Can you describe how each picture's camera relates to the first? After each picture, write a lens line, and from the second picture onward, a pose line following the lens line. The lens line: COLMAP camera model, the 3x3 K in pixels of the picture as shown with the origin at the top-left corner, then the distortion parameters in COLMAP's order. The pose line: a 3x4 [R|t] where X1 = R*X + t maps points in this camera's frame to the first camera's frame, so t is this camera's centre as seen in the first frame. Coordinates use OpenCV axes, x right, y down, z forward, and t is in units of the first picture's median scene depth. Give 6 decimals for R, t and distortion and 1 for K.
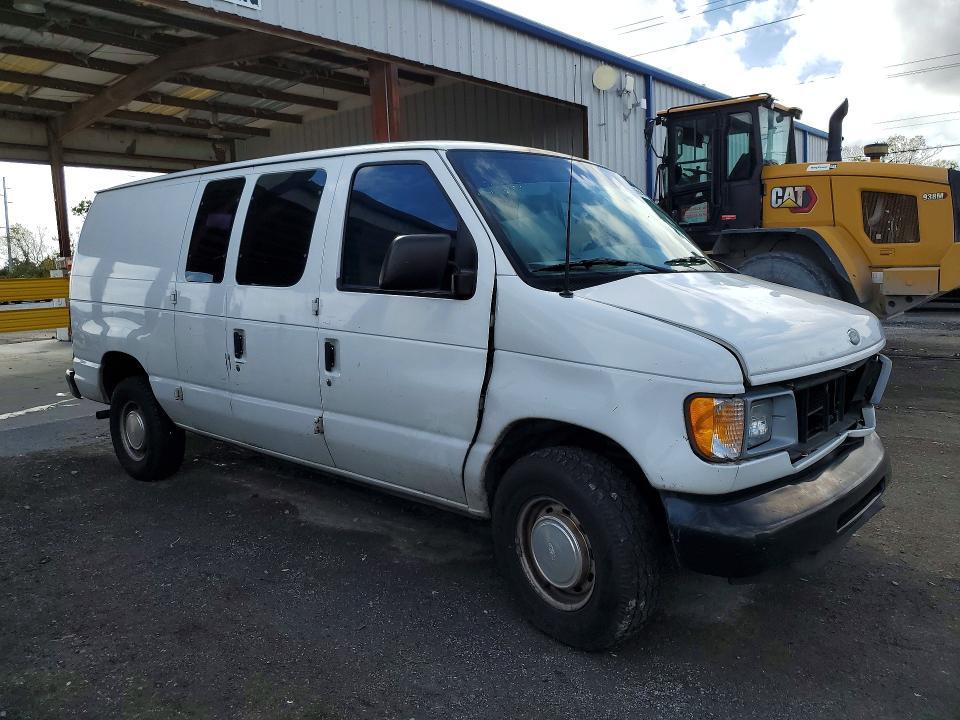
lens RADIAL K [[754.4, 0, 480.0], [0, 754.4, 360.0], [0, 0, 1]] dist [0.027075, -0.005687]
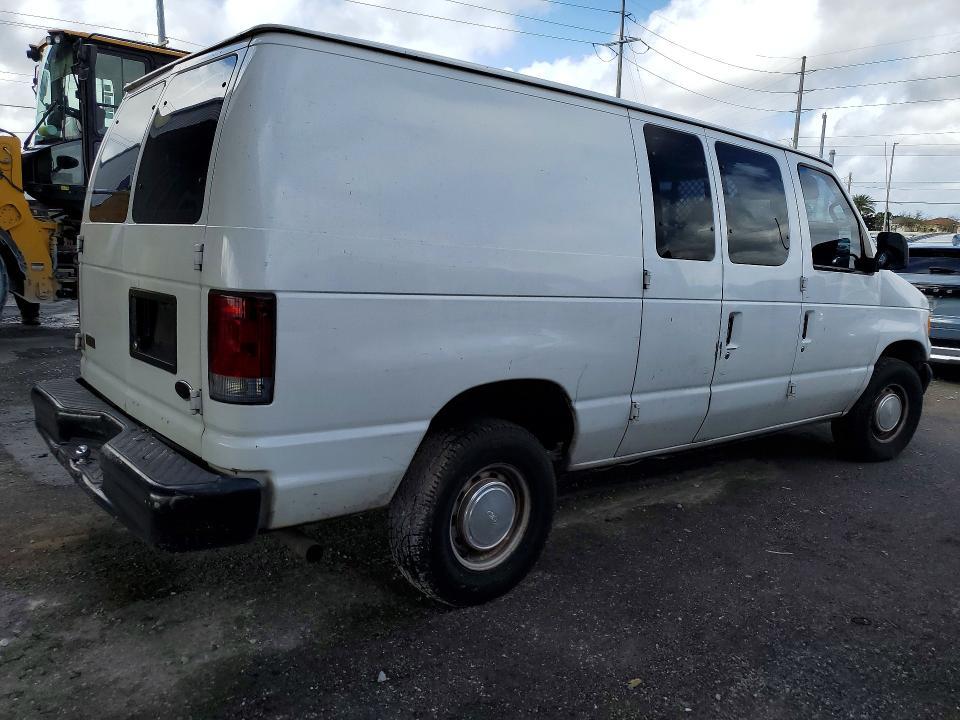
lens RADIAL K [[754.4, 0, 480.0], [0, 754.4, 360.0], [0, 0, 1]] dist [0.027075, -0.005687]
pose [[0.153316, -0.130739, 0.979490, -1.267147], [0.073213, 0.989988, 0.120681, -0.115950], [-0.985461, 0.053209, 0.161353, 1.159104]]
